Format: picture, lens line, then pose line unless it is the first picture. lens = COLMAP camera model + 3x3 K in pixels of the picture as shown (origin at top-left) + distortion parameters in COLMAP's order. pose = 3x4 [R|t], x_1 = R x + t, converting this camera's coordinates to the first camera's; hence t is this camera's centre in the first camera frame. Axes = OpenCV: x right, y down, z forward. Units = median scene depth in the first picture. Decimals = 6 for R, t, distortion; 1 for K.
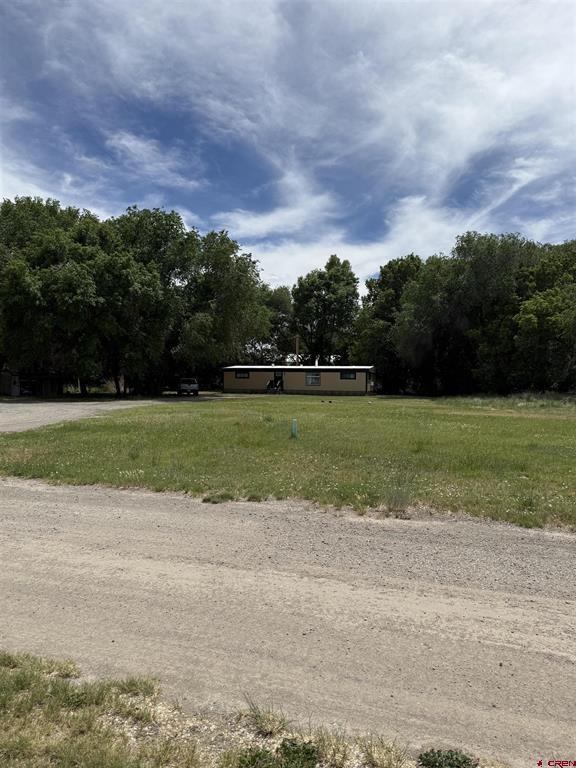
lens RADIAL K [[548.4, 0, 288.0], [0, 548.4, 384.0], [0, 0, 1]] dist [-0.001285, -0.001954]
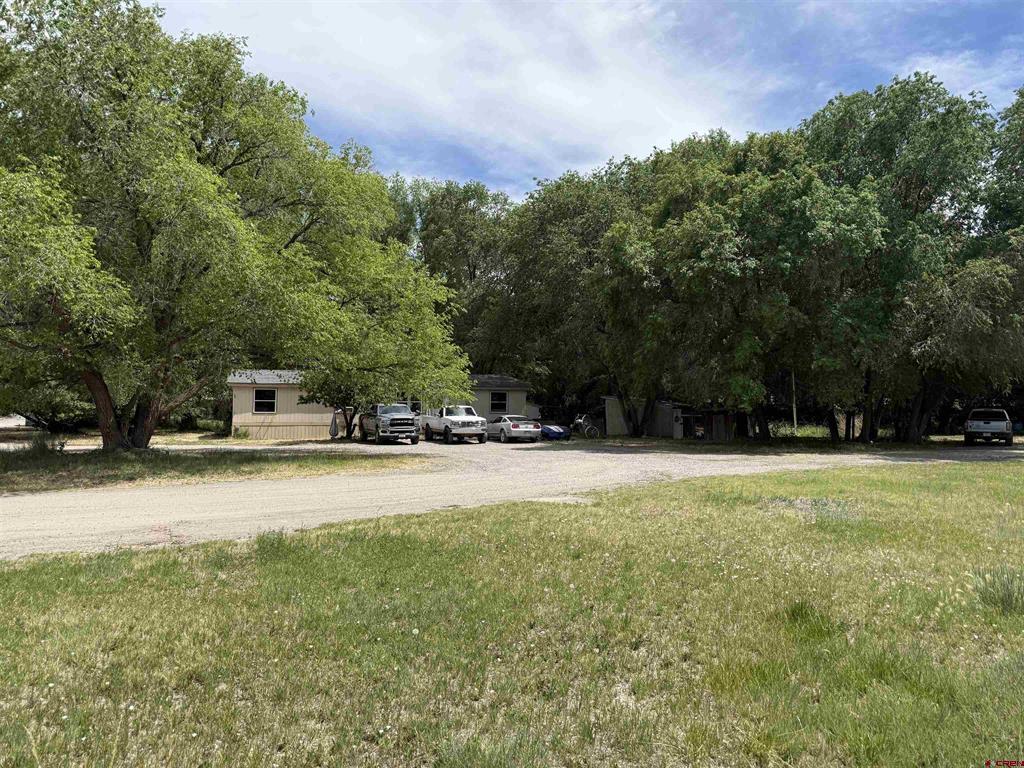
lens RADIAL K [[714.9, 0, 511.8], [0, 714.9, 350.4], [0, 0, 1]] dist [-0.000809, -0.000811]
pose [[0.674734, -0.072560, -0.734486, 0.000641], [0.007109, 0.995748, -0.091839, -0.005191], [0.738027, 0.056745, 0.672381, 0.211830]]
